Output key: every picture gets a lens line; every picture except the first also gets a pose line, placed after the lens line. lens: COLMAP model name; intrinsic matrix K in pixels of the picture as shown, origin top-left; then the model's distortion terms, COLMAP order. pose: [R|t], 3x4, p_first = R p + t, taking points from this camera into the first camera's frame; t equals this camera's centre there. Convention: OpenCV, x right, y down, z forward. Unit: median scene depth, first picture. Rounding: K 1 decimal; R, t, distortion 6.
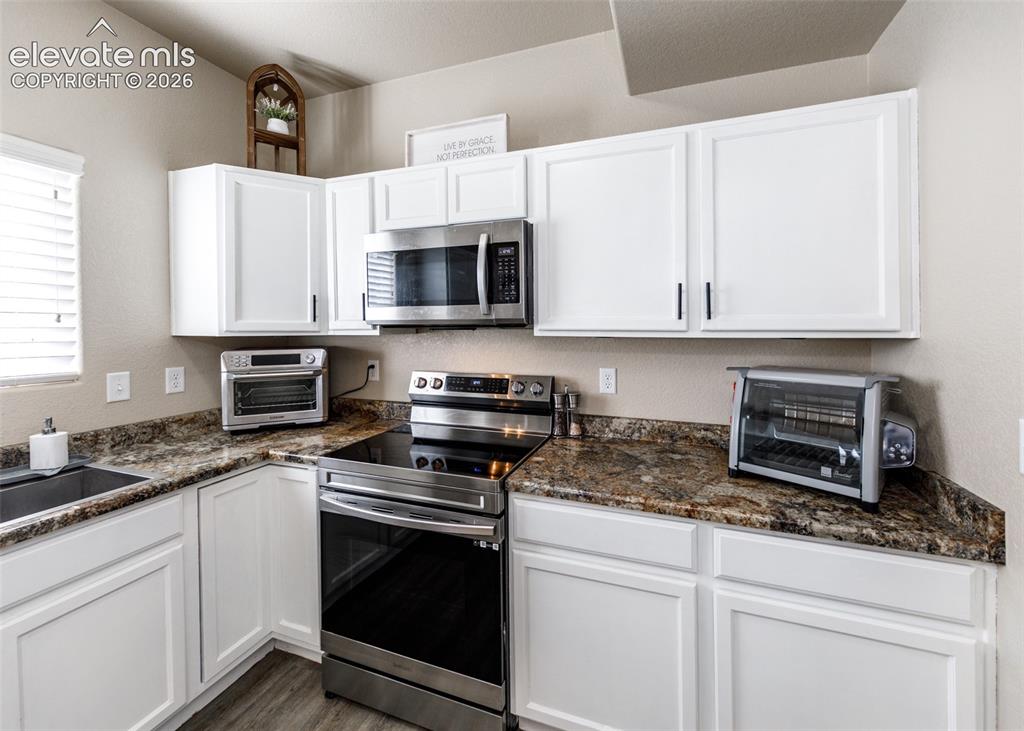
lens RADIAL K [[400.1, 0, 549.0], [0, 400.1, 326.7], [0, 0, 1]] dist [0.002552, -0.000284]
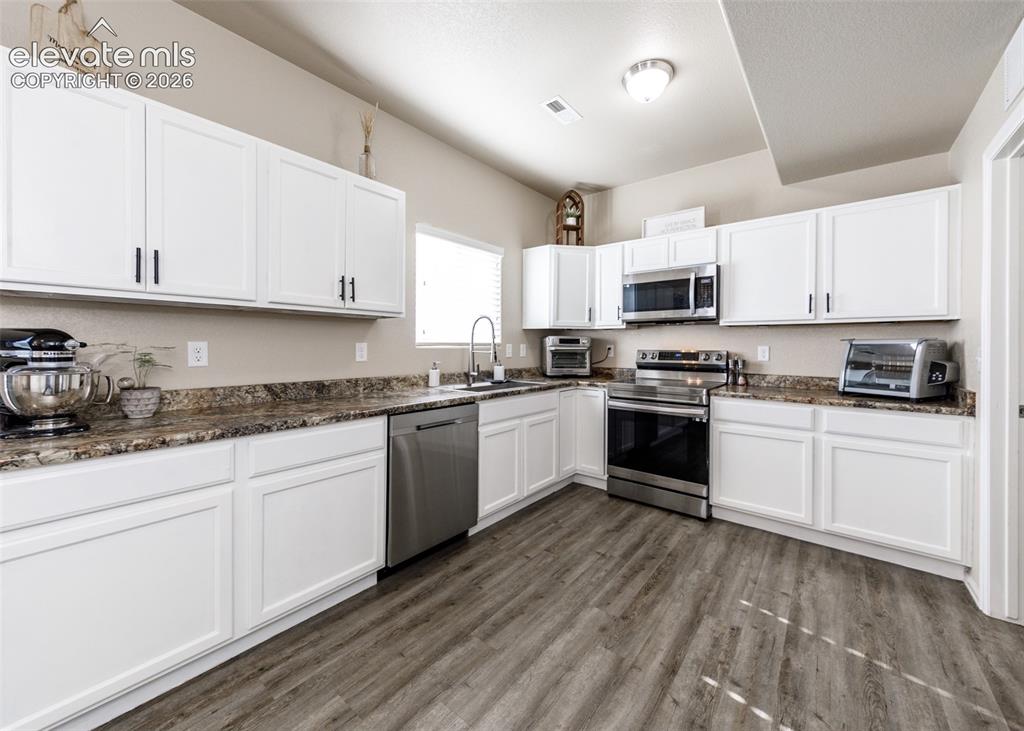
lens RADIAL K [[400.1, 0, 527.3], [0, 400.1, 352.0], [0, 0, 1]] dist [0.002552, -0.000284]
pose [[0.934508, 0.016116, -0.355576, -0.203255], [-0.013509, 0.999861, 0.009814, 0.135439], [0.355685, -0.004368, 0.934596, -1.030407]]
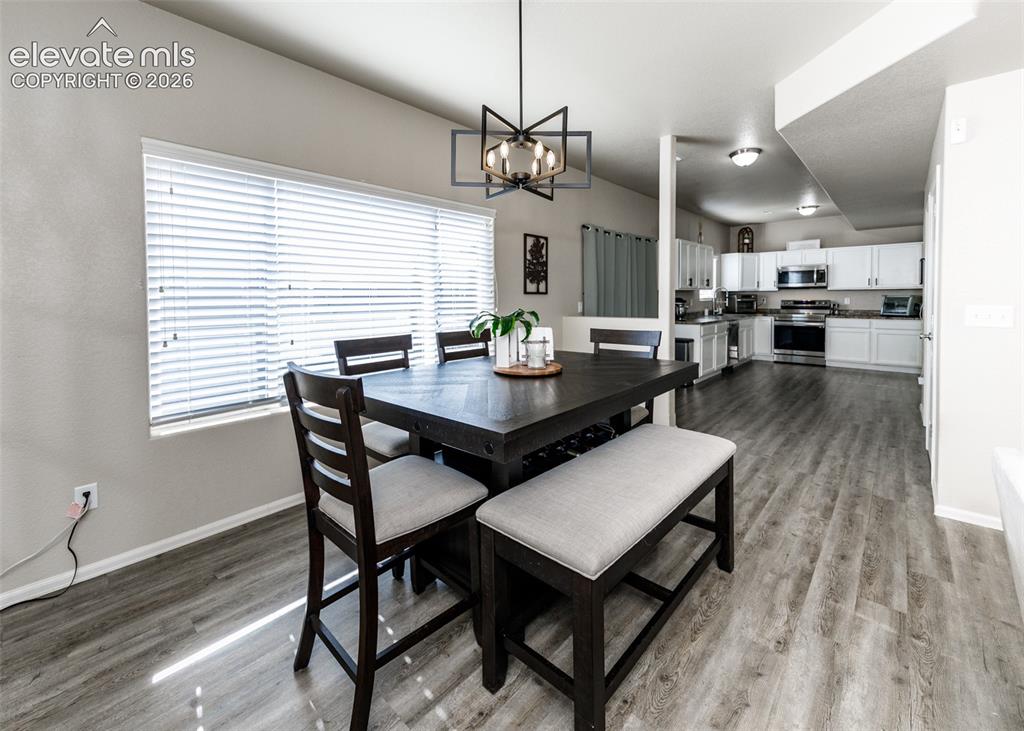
lens RADIAL K [[407.7, 0, 494.0], [0, 407.7, 312.2], [0, 0, 1]] dist [0.001275, -0.000285]
pose [[0.876888, 0.013406, -0.480509, -1.081589], [0.001429, 0.999534, 0.030494, 0.126167], [0.480693, -0.027426, 0.876460, -4.678470]]
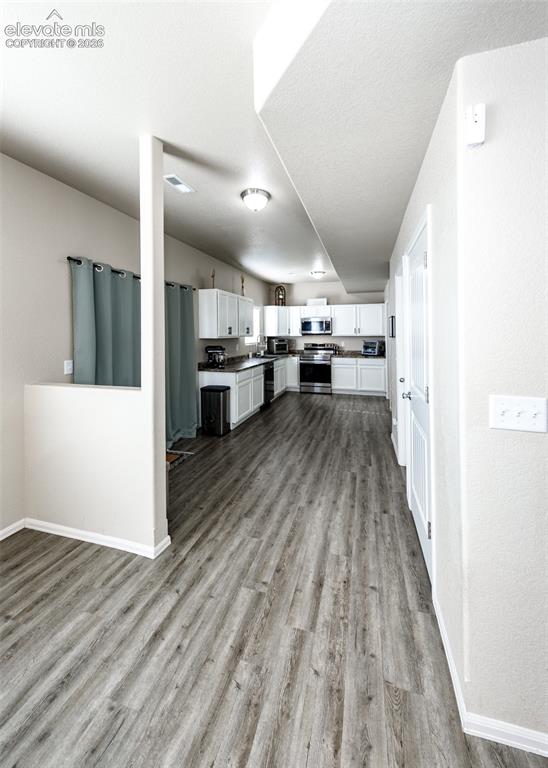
lens RADIAL K [[295.3, 0, 279.7], [0, 295.3, 339.4], [0, 0, 1]] dist [0.001702, -0.000914]
pose [[0.999991, -0.003353, 0.002404, -0.818762], [0.003326, 0.999931, 0.011295, 0.019941], [-0.002442, -0.011287, 0.999933, -3.396209]]
